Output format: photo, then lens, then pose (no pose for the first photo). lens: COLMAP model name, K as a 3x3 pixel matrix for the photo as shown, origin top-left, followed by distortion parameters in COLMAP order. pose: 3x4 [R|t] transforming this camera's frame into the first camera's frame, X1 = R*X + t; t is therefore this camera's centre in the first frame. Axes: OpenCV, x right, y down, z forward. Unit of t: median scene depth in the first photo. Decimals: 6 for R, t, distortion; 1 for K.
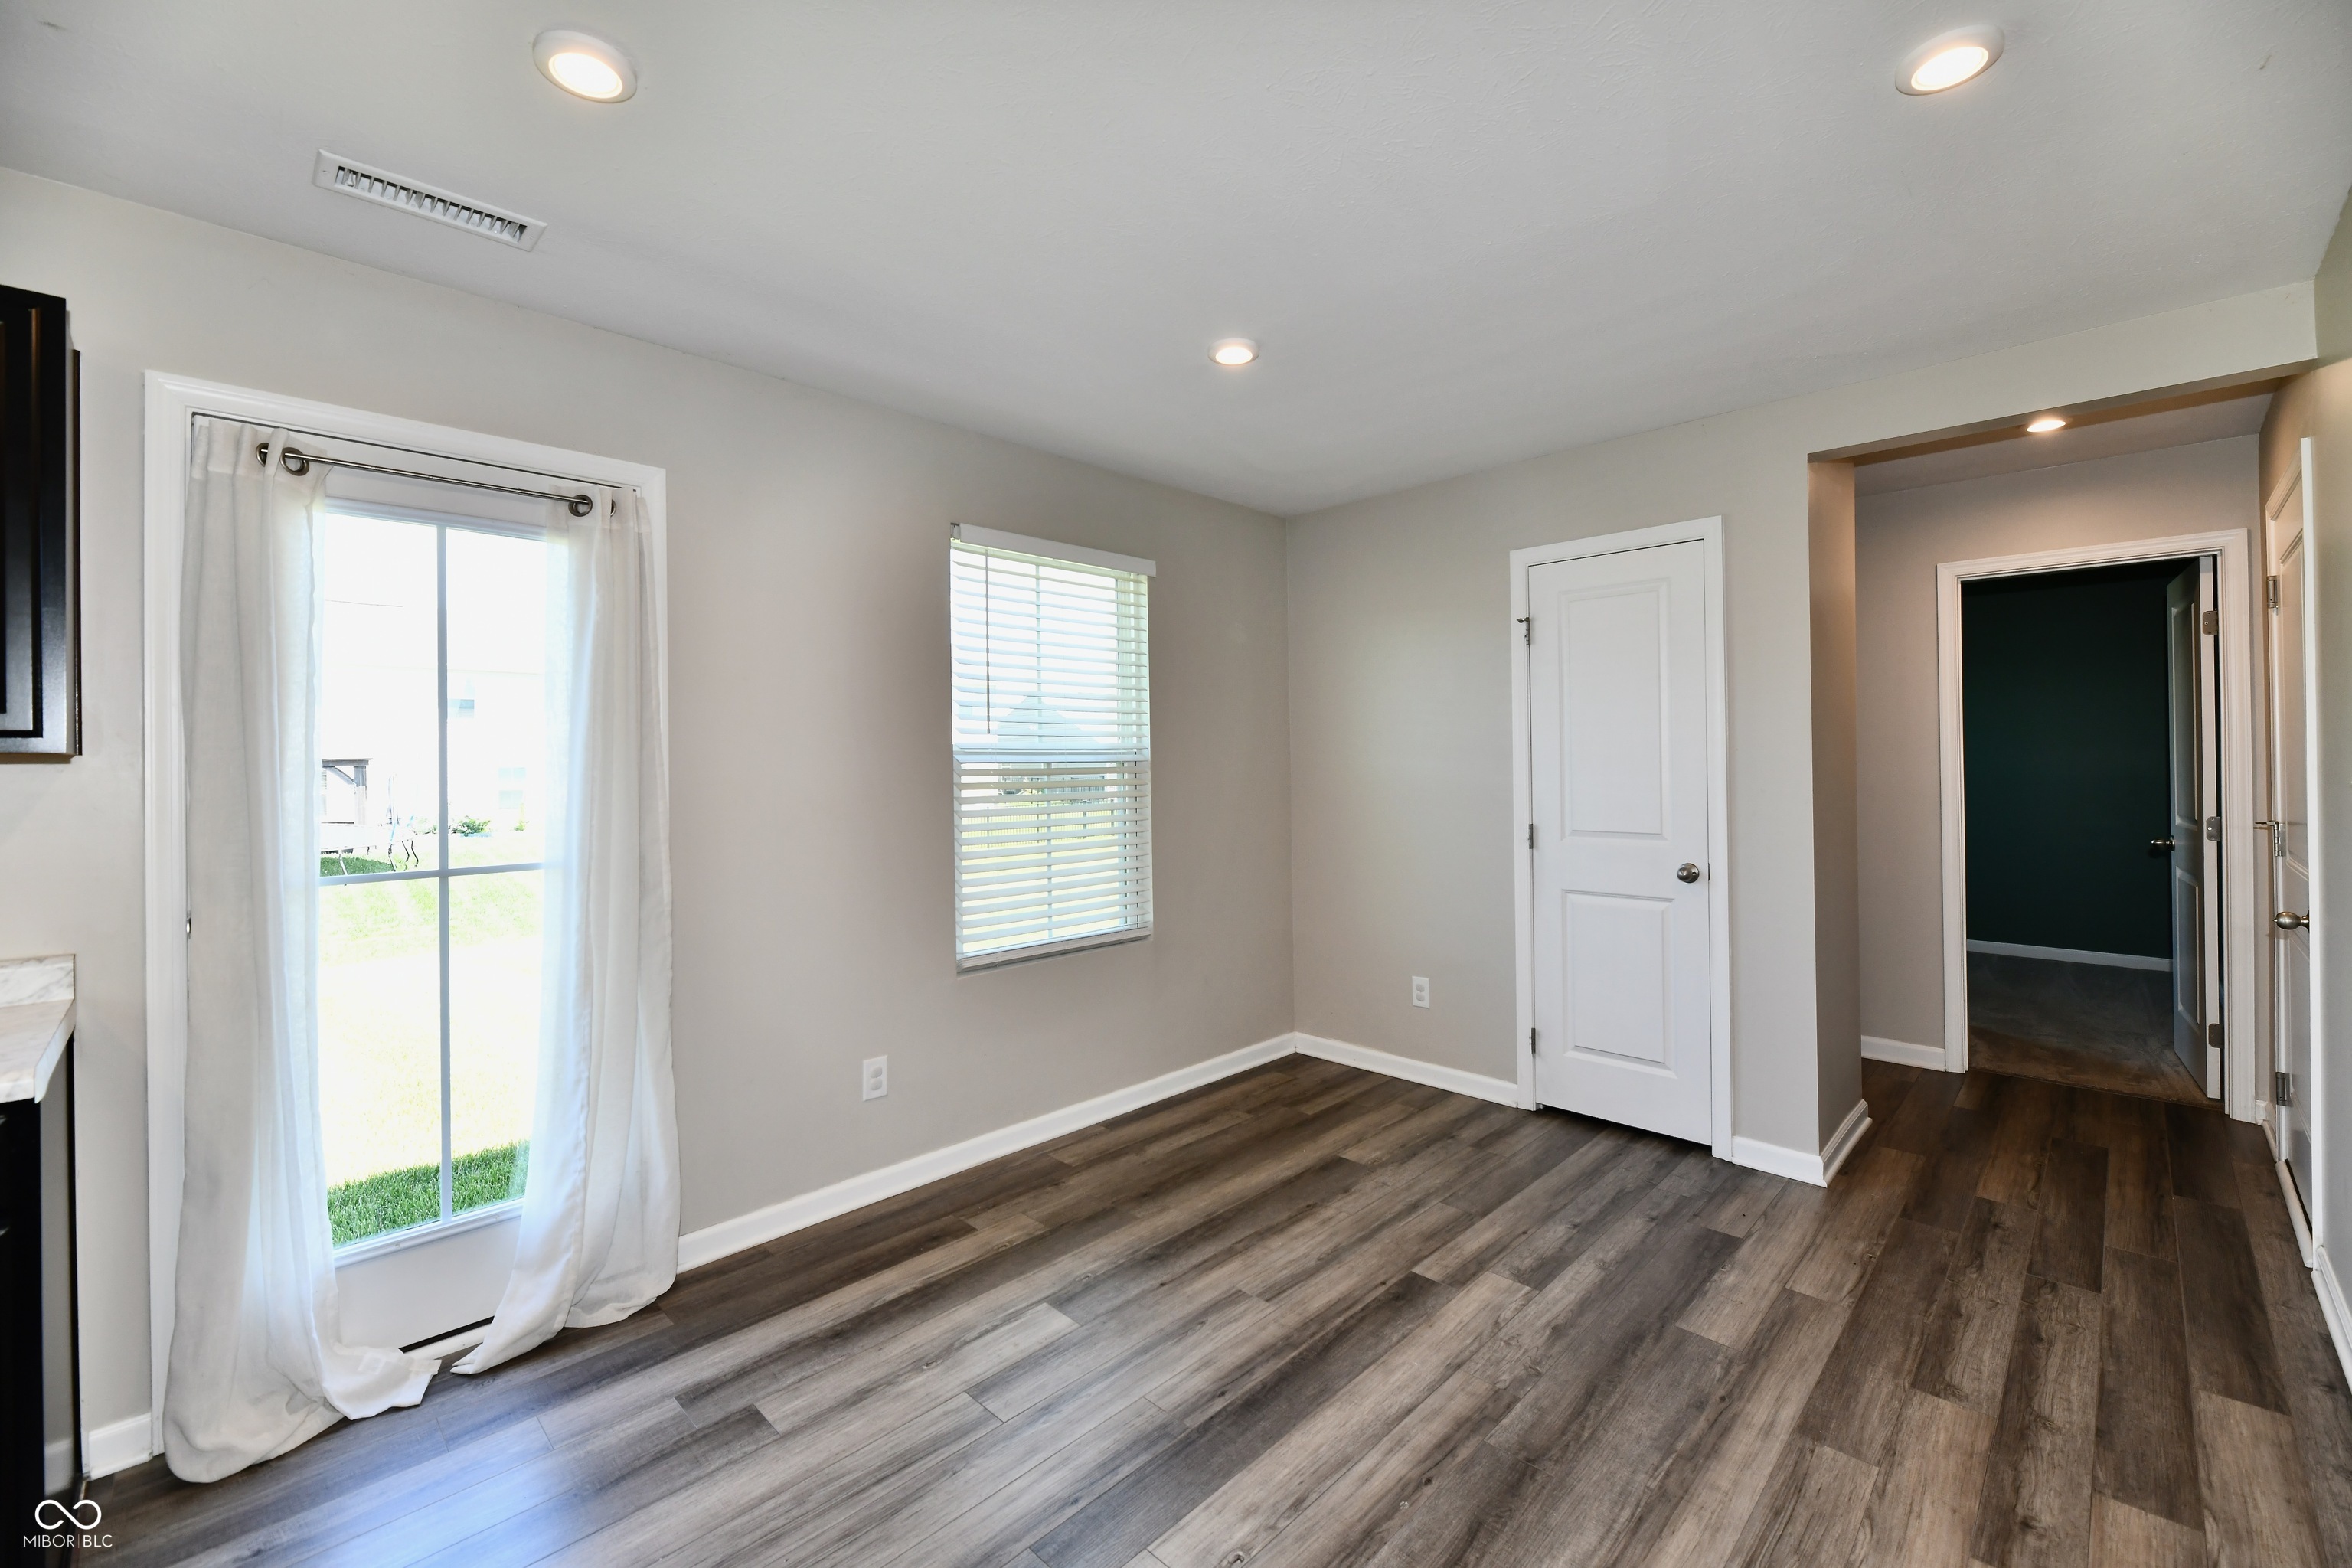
lens RADIAL K [[963.8, 0, 1188.9], [0, 963.8, 759.4], [0, 0, 1]] dist [-0.001284, -0.002592]
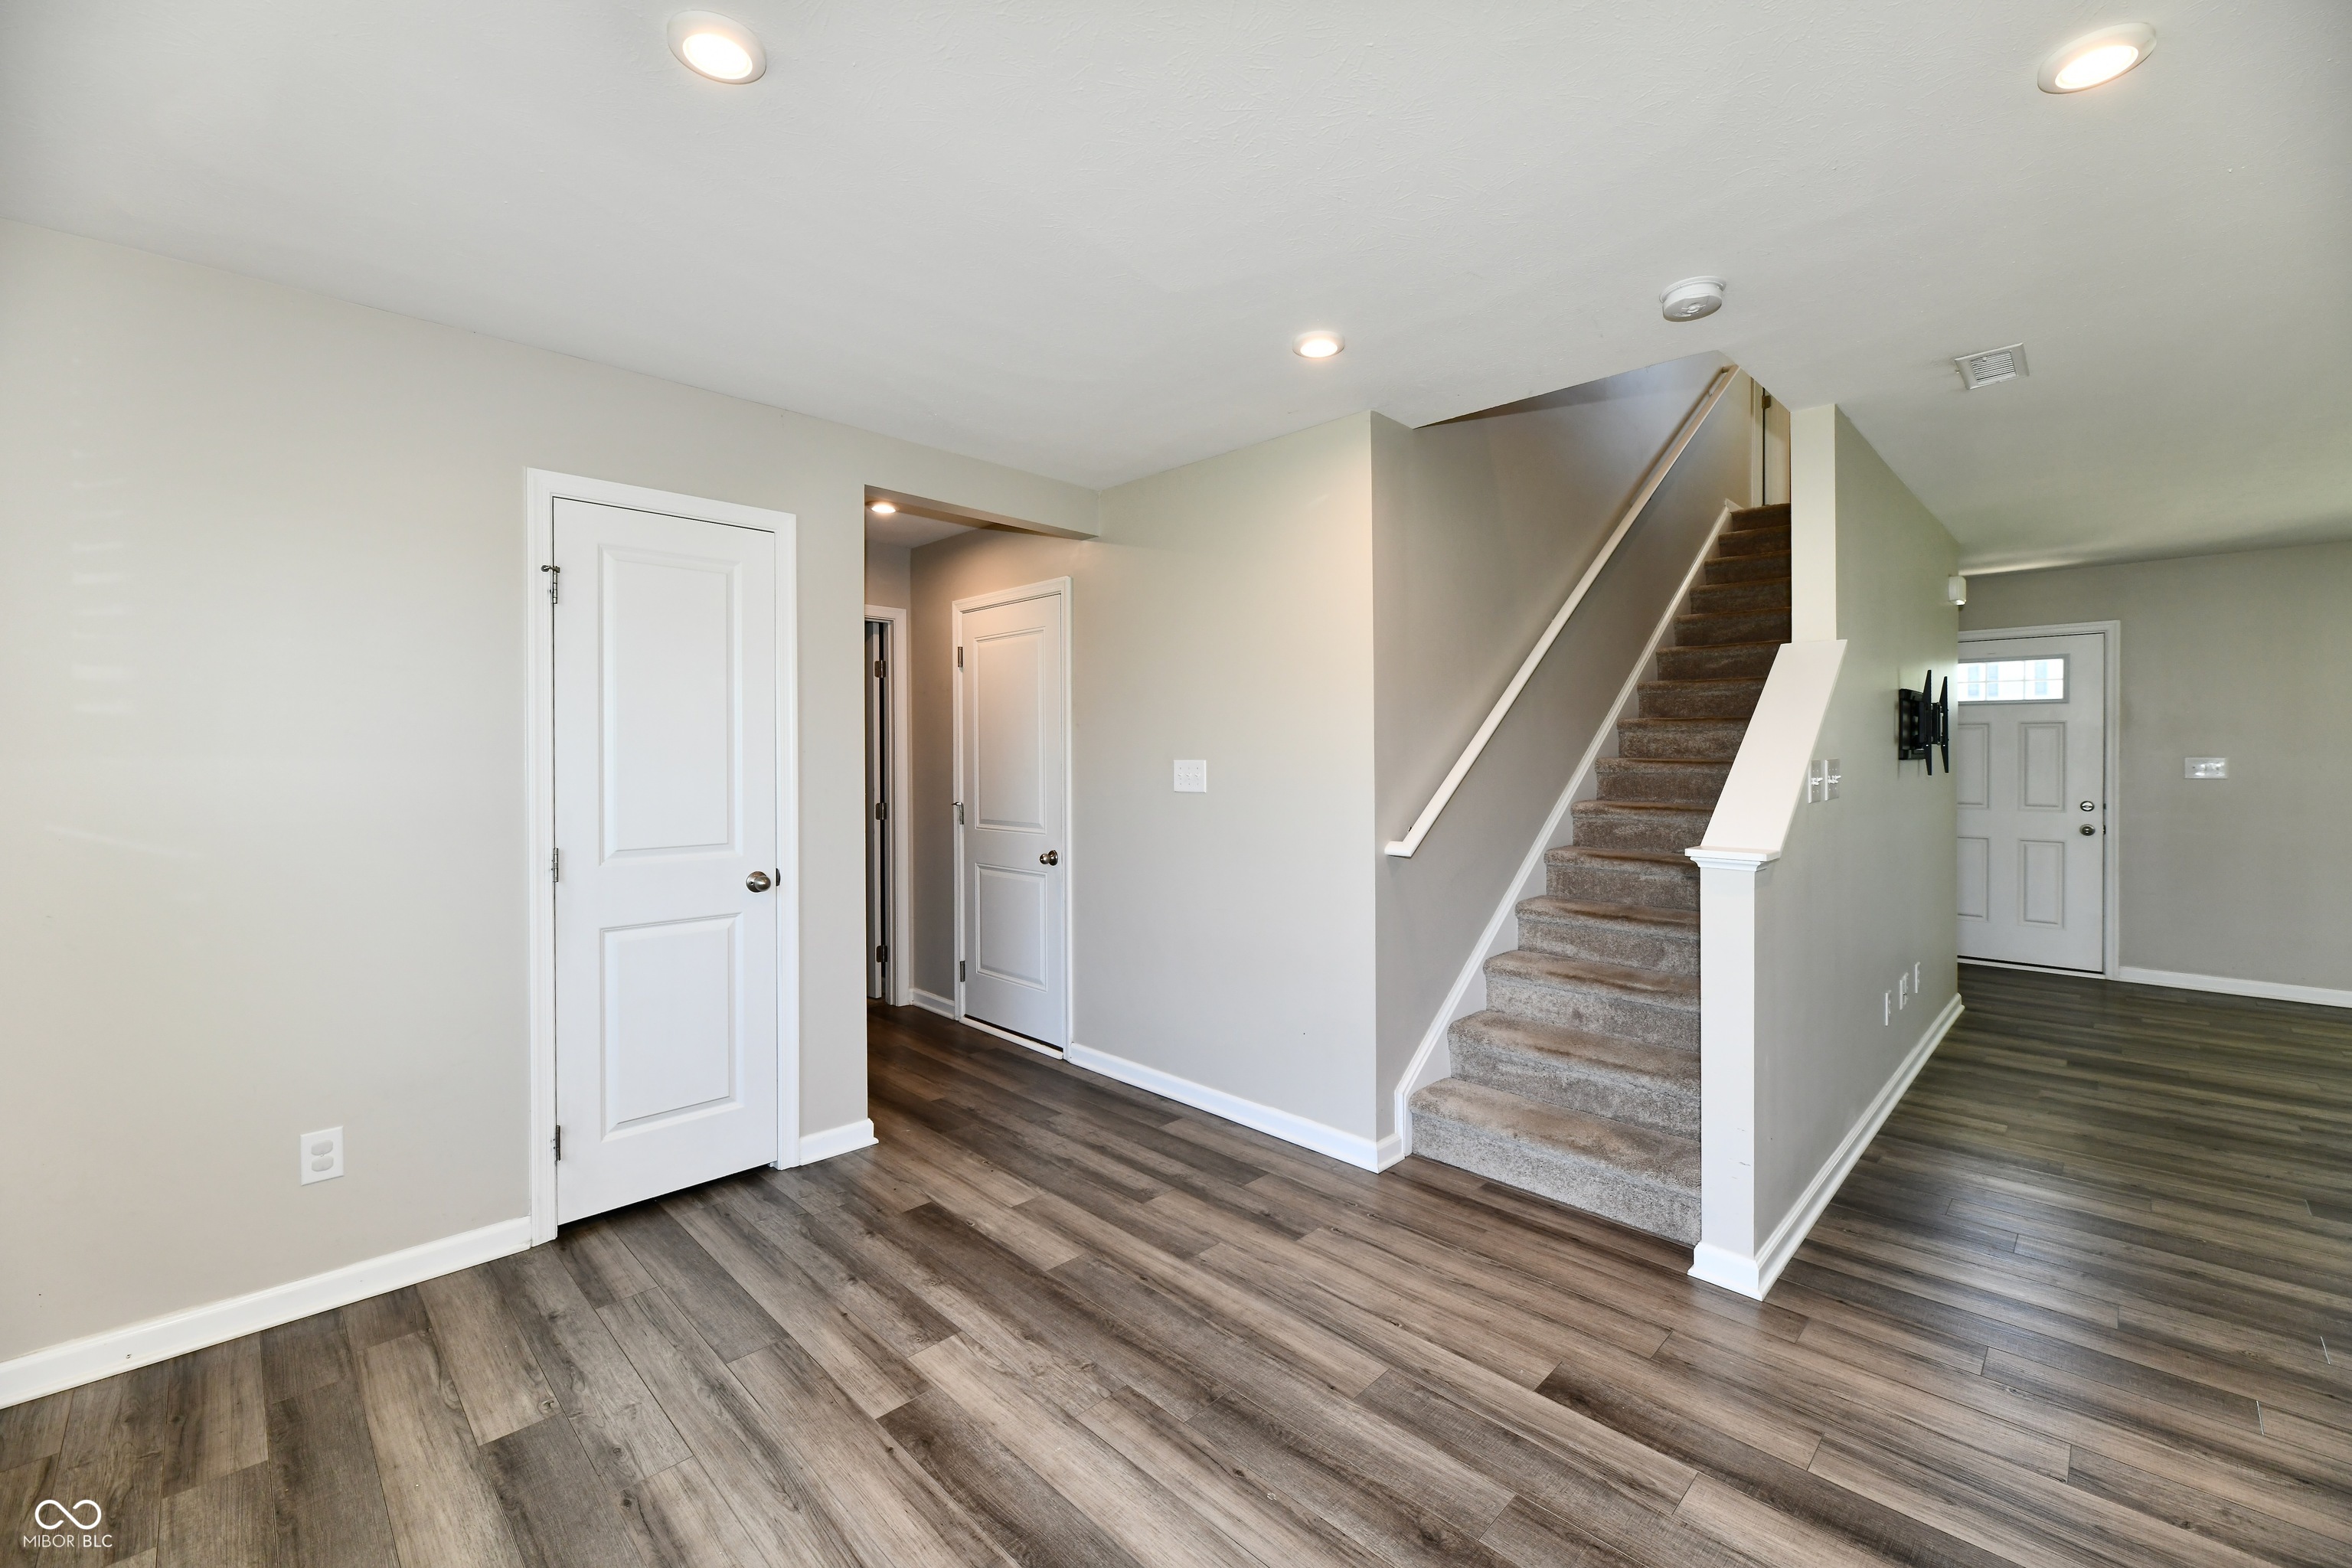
lens RADIAL K [[963.8, 0, 1186.0], [0, 963.8, 776.2], [0, 0, 1]] dist [-0.001284, -0.002592]
pose [[0.006215, -0.010801, 0.999922, -0.511506], [-0.001404, 0.999941, 0.010810, 0.004371], [-0.999980, -0.001471, 0.006200, 0.710403]]
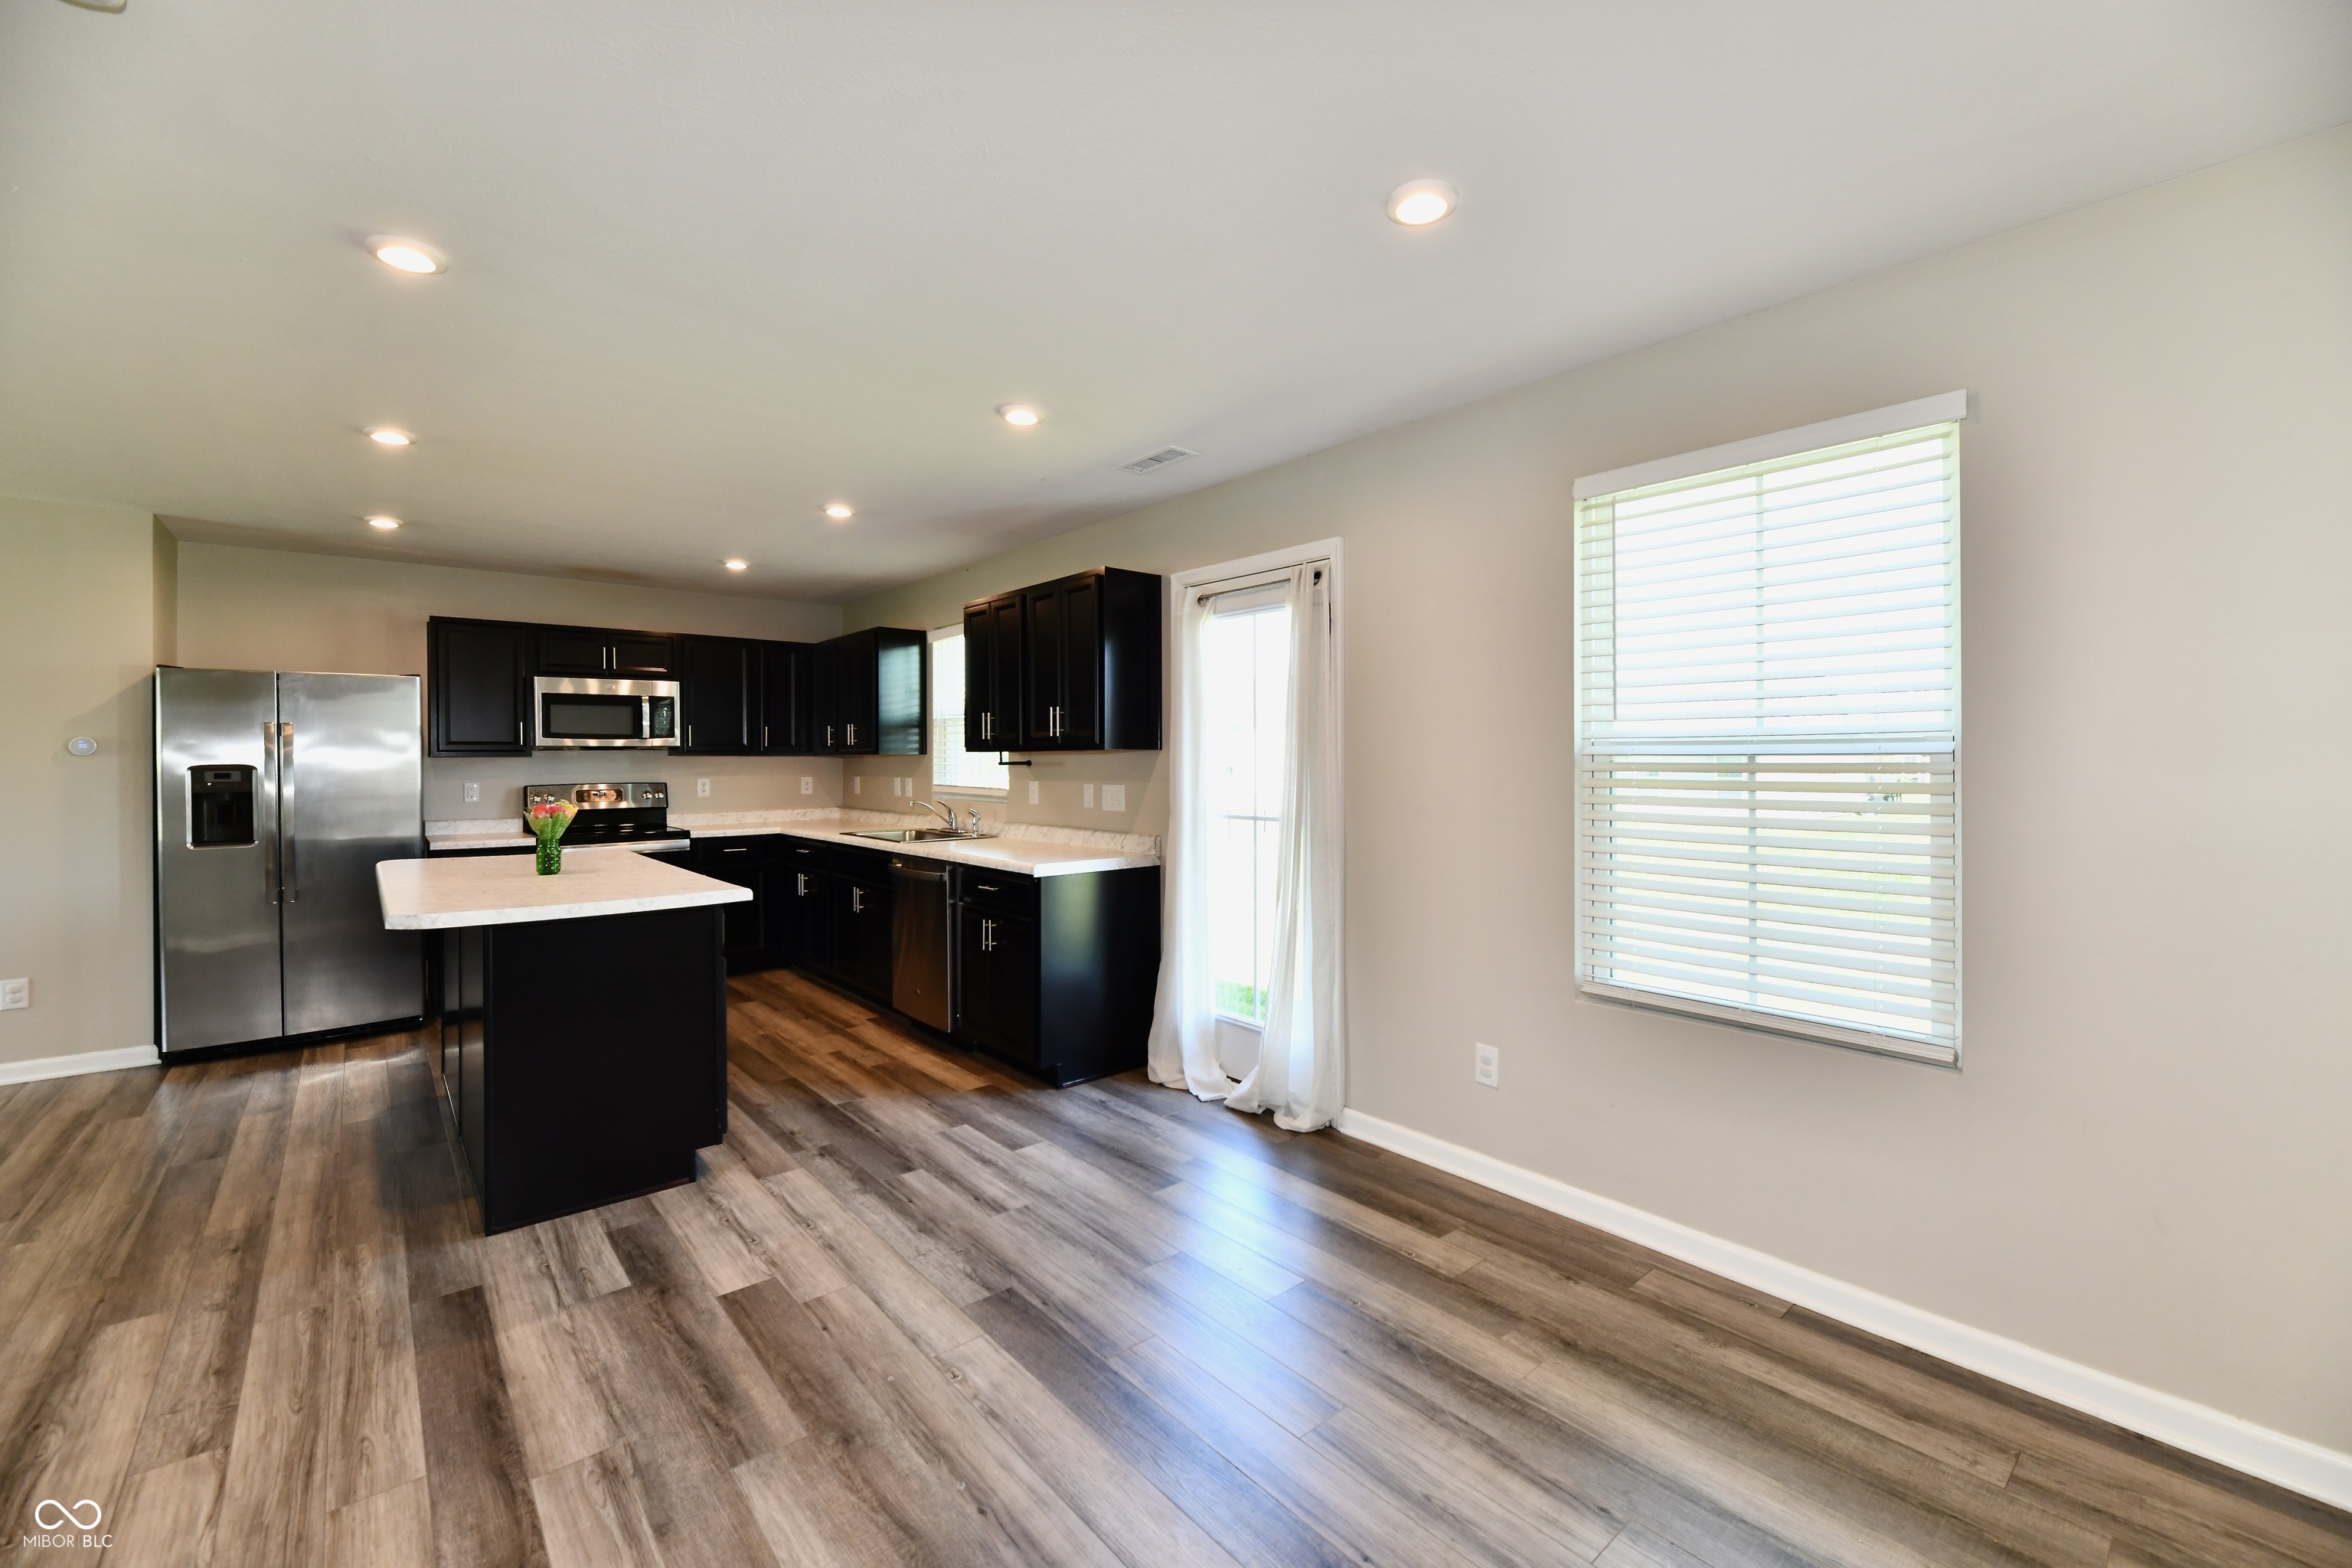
lens RADIAL K [[963.8, 0, 1190.6], [0, 963.8, 763.5], [0, 0, 1]] dist [-0.001284, -0.002592]
pose [[-0.083569, 0.019024, -0.996320, 0.795674], [0.008391, 0.999796, 0.018387, -0.009695], [0.996467, -0.006823, -0.083711, 0.875214]]
